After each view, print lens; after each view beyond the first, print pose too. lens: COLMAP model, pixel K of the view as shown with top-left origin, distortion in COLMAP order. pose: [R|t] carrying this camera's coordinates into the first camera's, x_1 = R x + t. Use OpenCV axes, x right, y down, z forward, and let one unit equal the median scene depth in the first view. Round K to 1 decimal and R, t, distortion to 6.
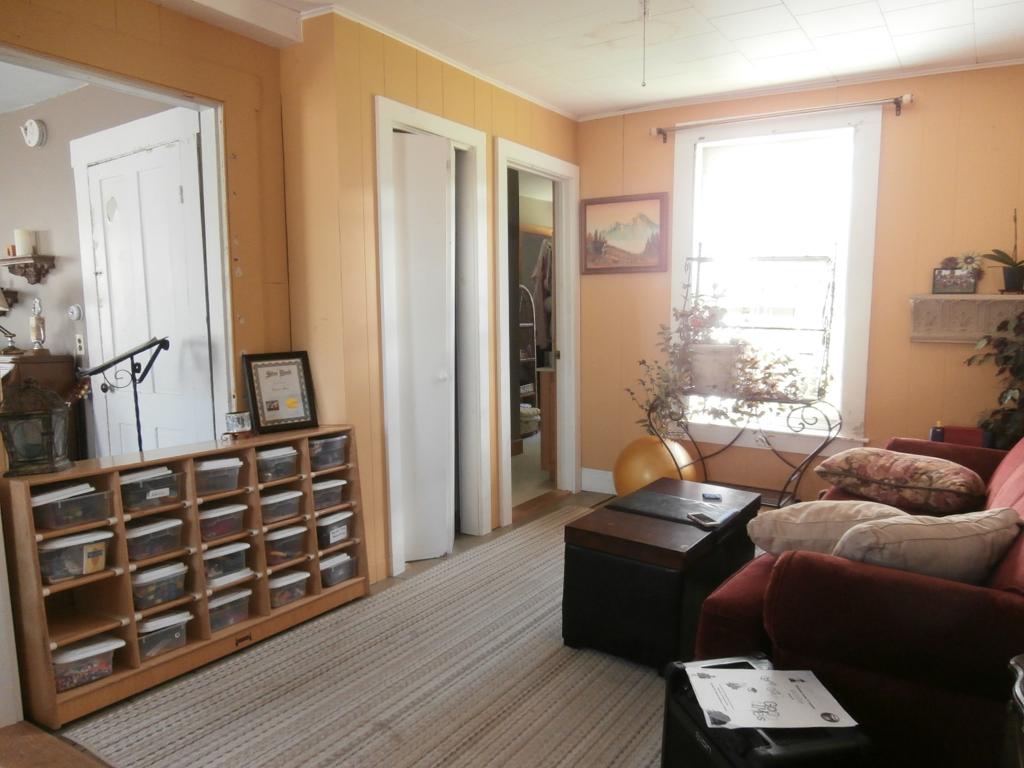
lens RADIAL K [[757.3, 0, 534.5], [0, 757.3, 398.9], [0, 0, 1]] dist [-0.007942, 0.007833]
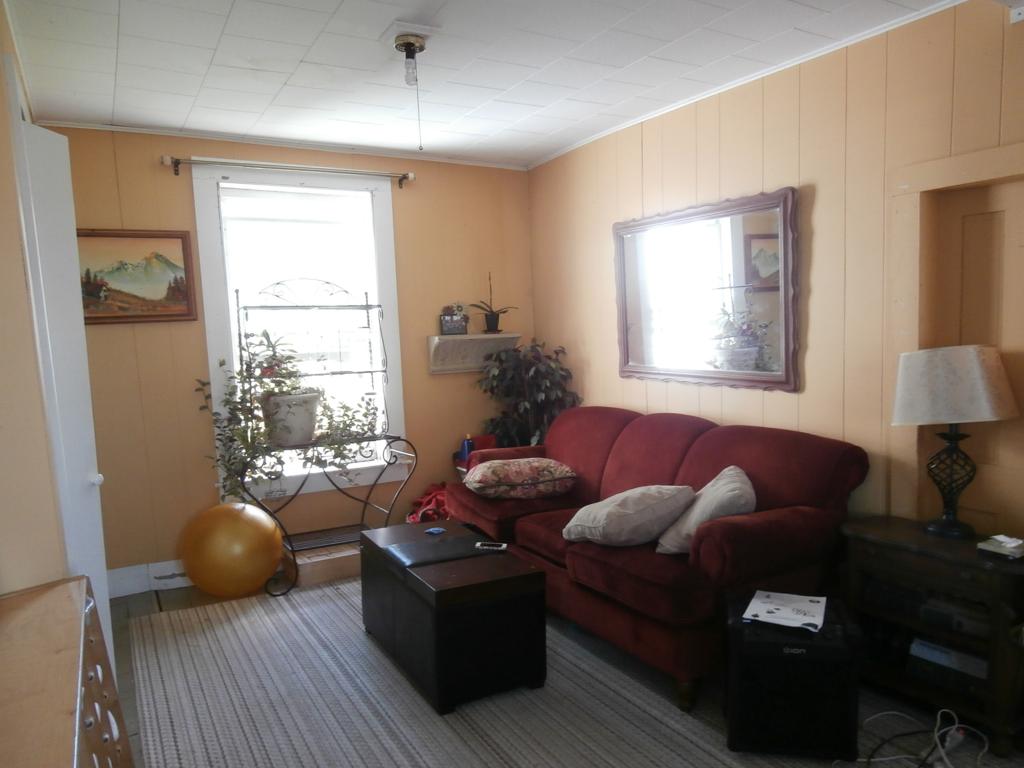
lens RADIAL K [[757.3, 0, 534.5], [0, 757.3, 398.9], [0, 0, 1]] dist [-0.007942, 0.007833]
pose [[0.453135, -0.110576, 0.884557, -0.507147], [0.147276, 0.987928, 0.048052, -0.070507], [-0.879192, 0.108500, 0.463950, 0.288484]]
